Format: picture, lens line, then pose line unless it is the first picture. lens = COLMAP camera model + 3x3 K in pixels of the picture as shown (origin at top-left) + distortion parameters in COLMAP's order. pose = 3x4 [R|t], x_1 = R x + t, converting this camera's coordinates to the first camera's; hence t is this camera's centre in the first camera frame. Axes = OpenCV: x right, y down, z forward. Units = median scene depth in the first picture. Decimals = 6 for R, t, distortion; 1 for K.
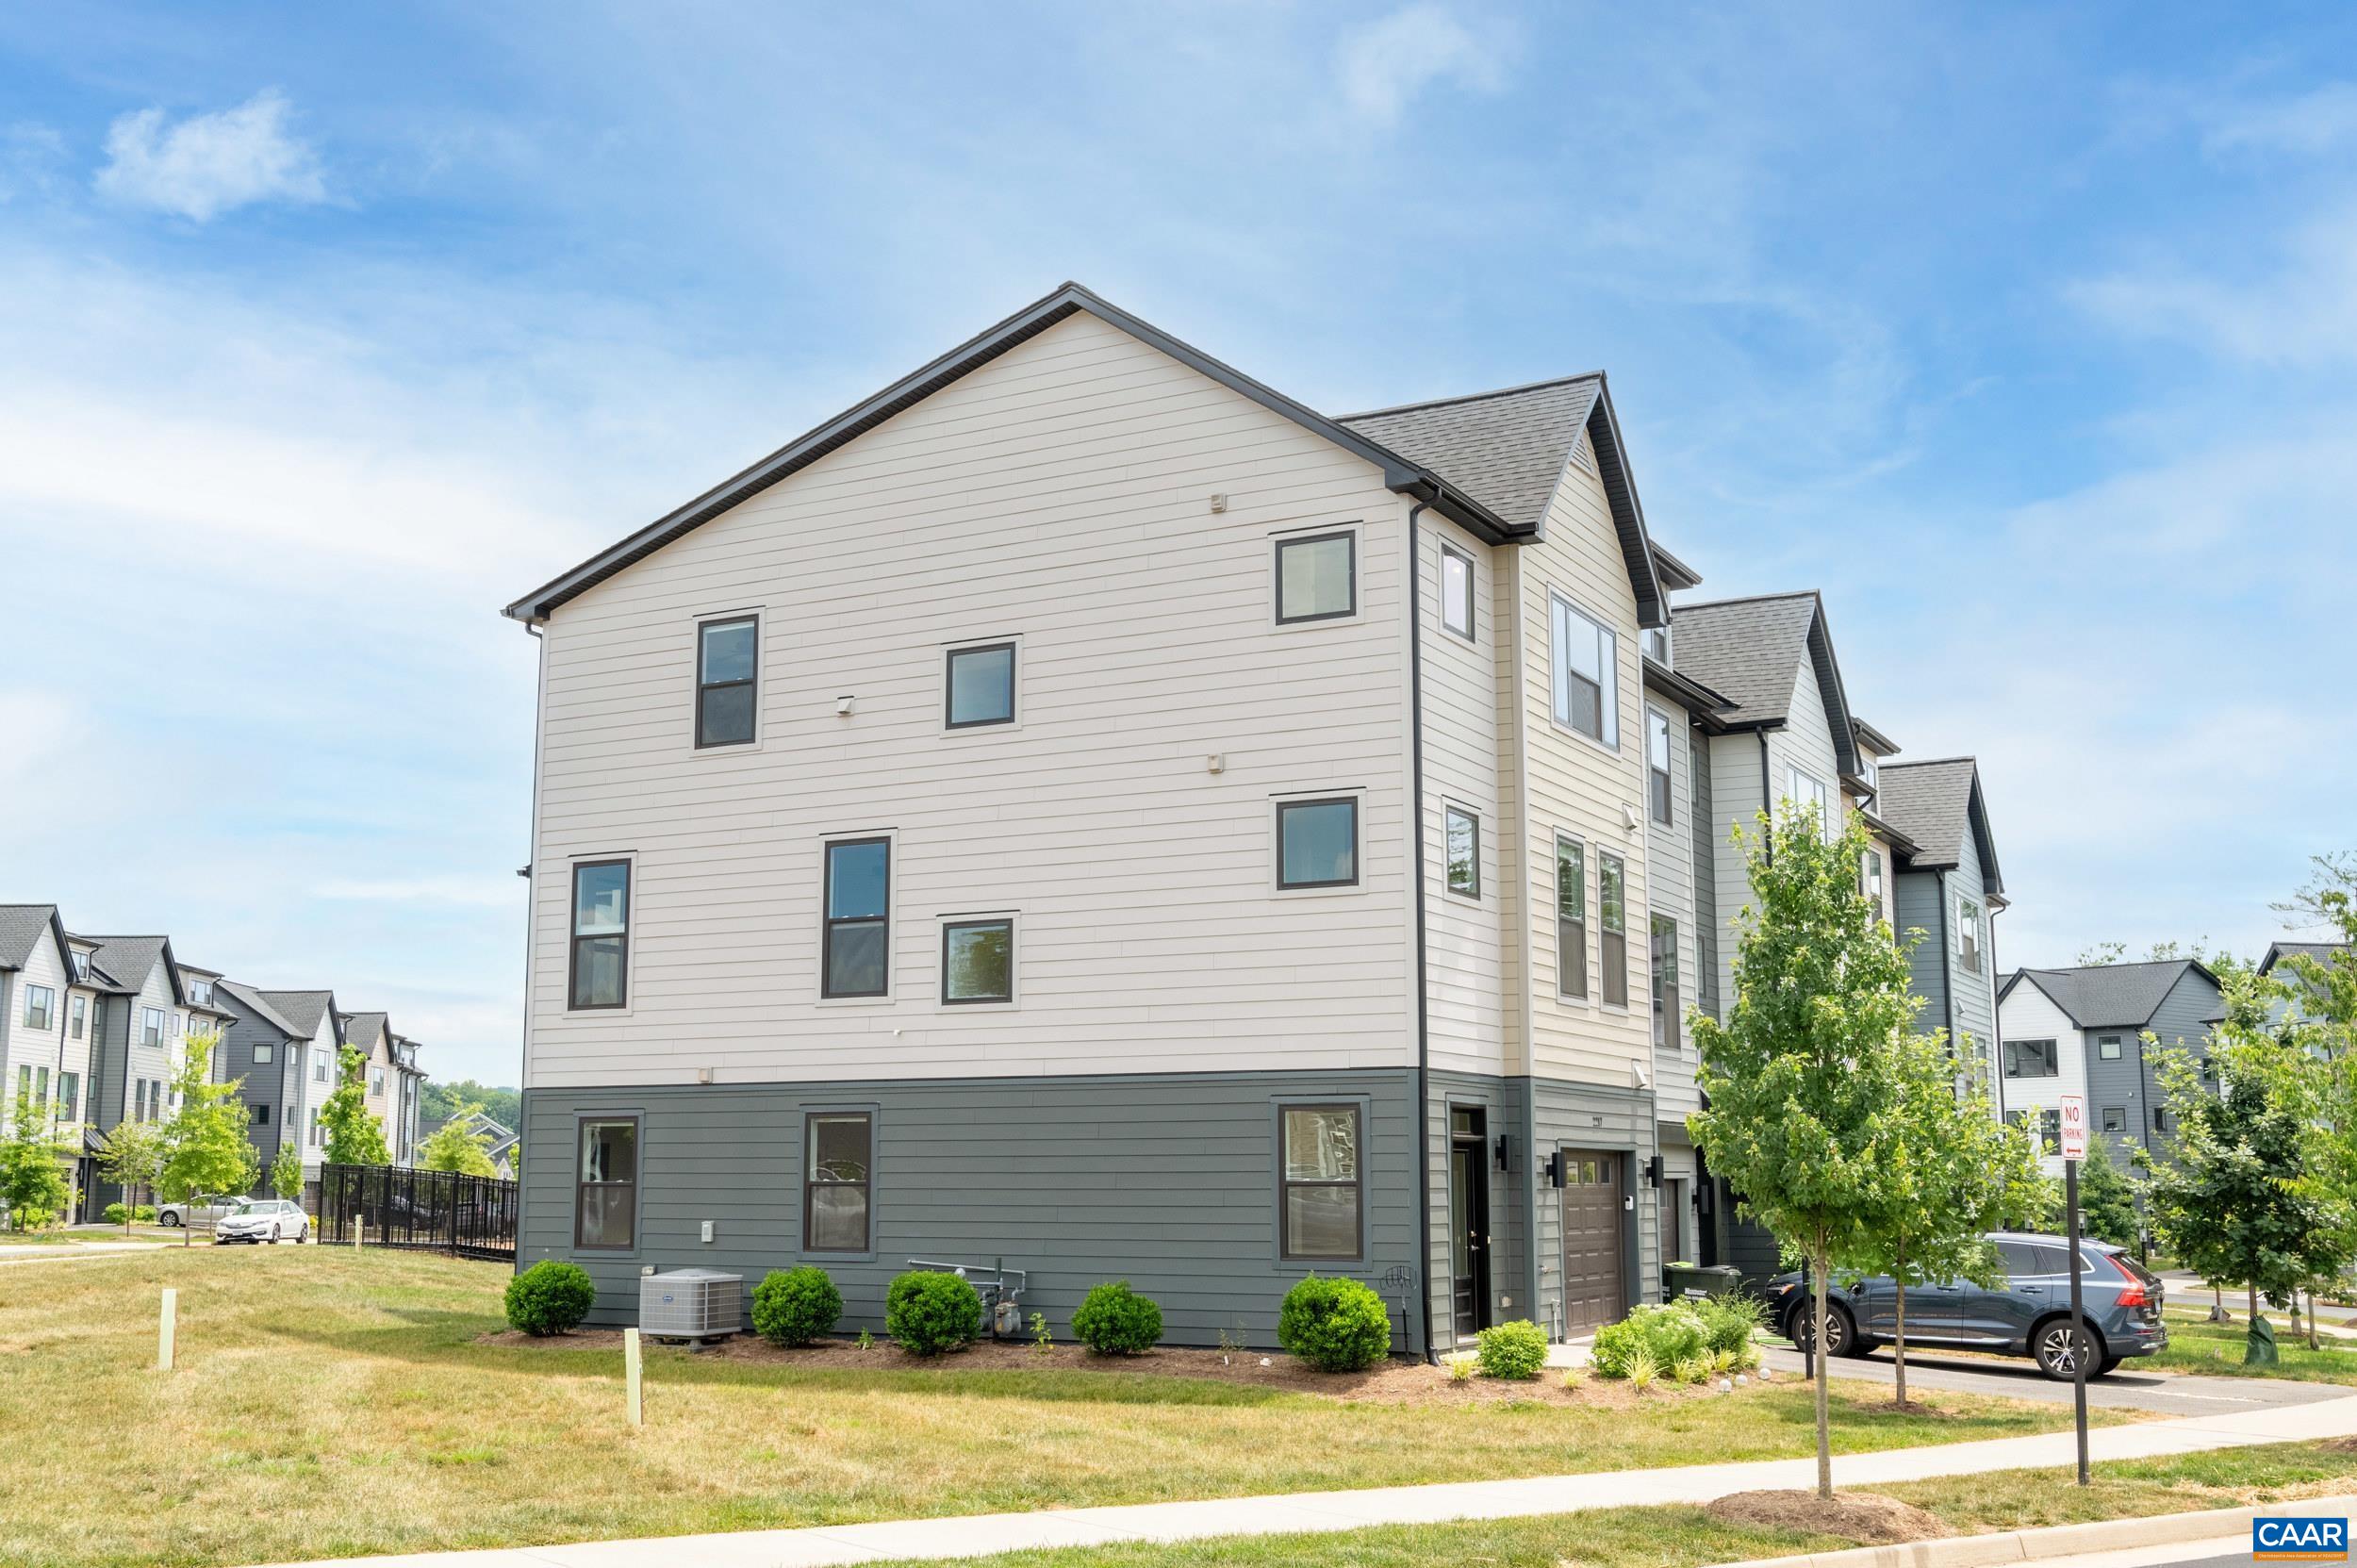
lens RADIAL K [[2393.3, 0, 1177.1], [0, 2393.3, 785.7], [0, 0, 1]] dist [0.013101, 0.000000]
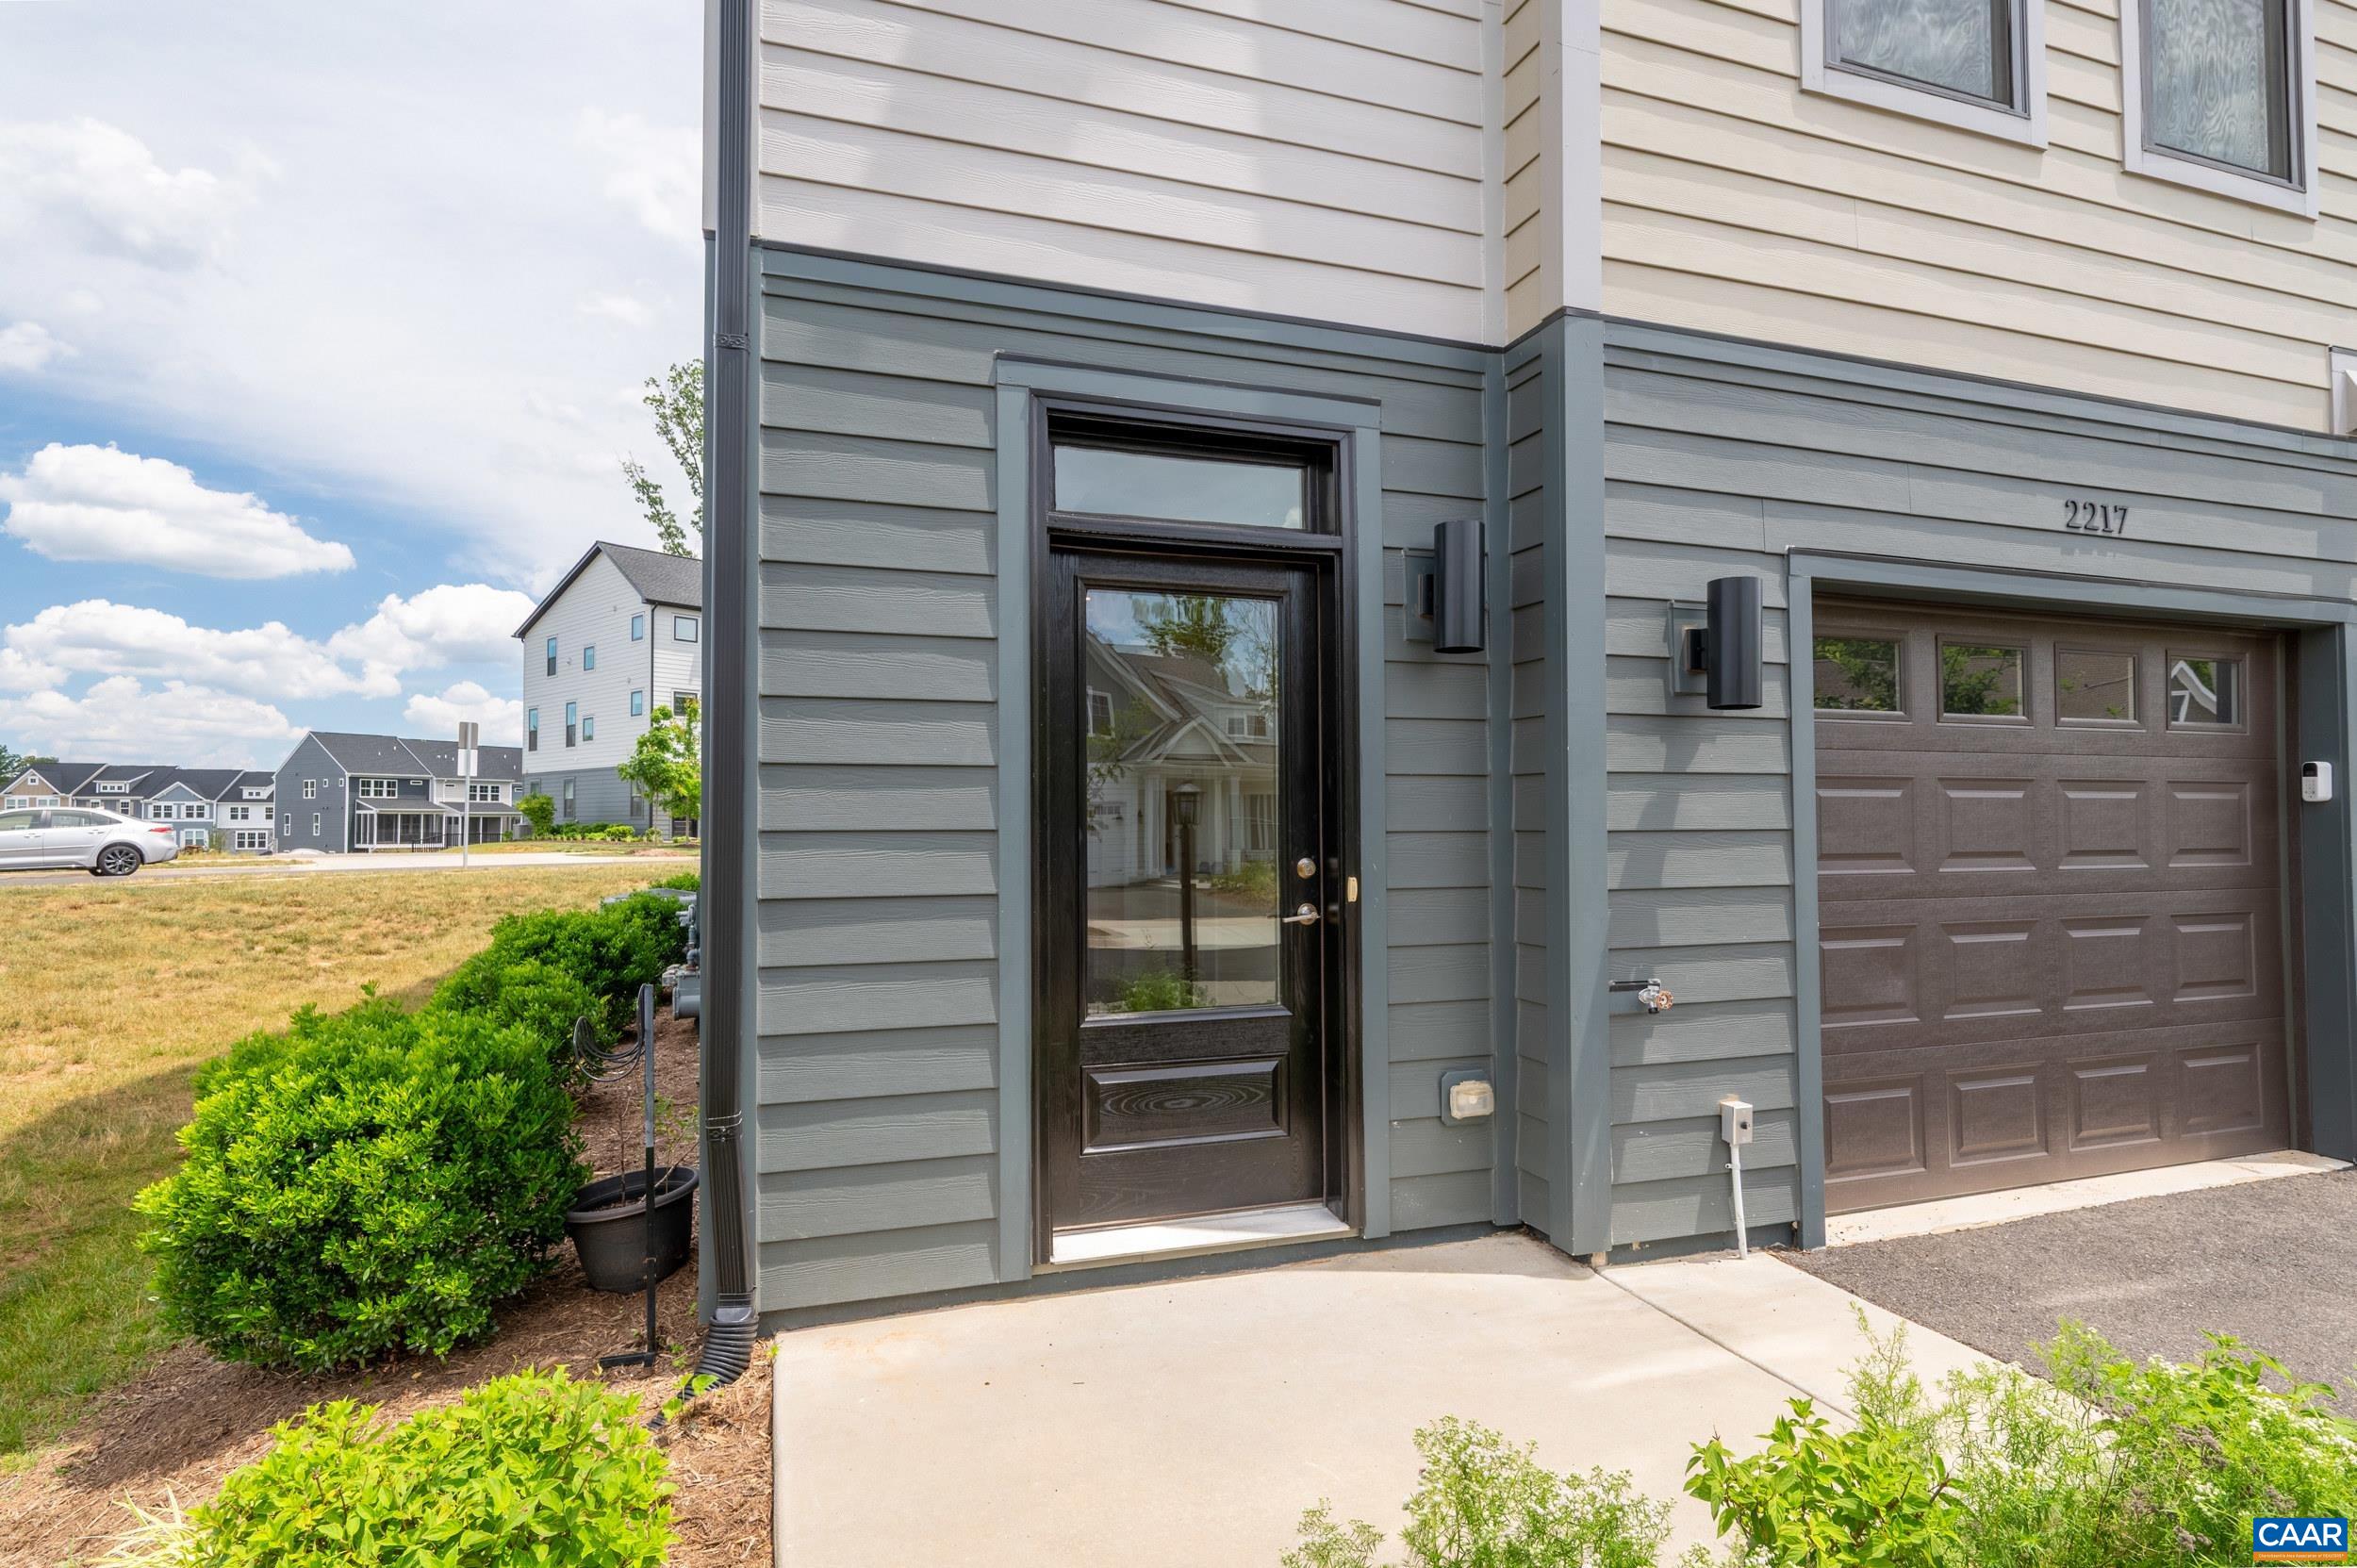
lens RADIAL K [[1184.7, 0, 1182.4], [0, 1184.7, 778.9], [0, 0, 1]] dist [-0.001374, -0.000149]
pose [[0.725164, -0.021922, -0.688227, 0.207401], [0.114127, 0.989496, 0.088734, 0.156501], [0.679052, -0.142892, 0.720048, 0.858417]]
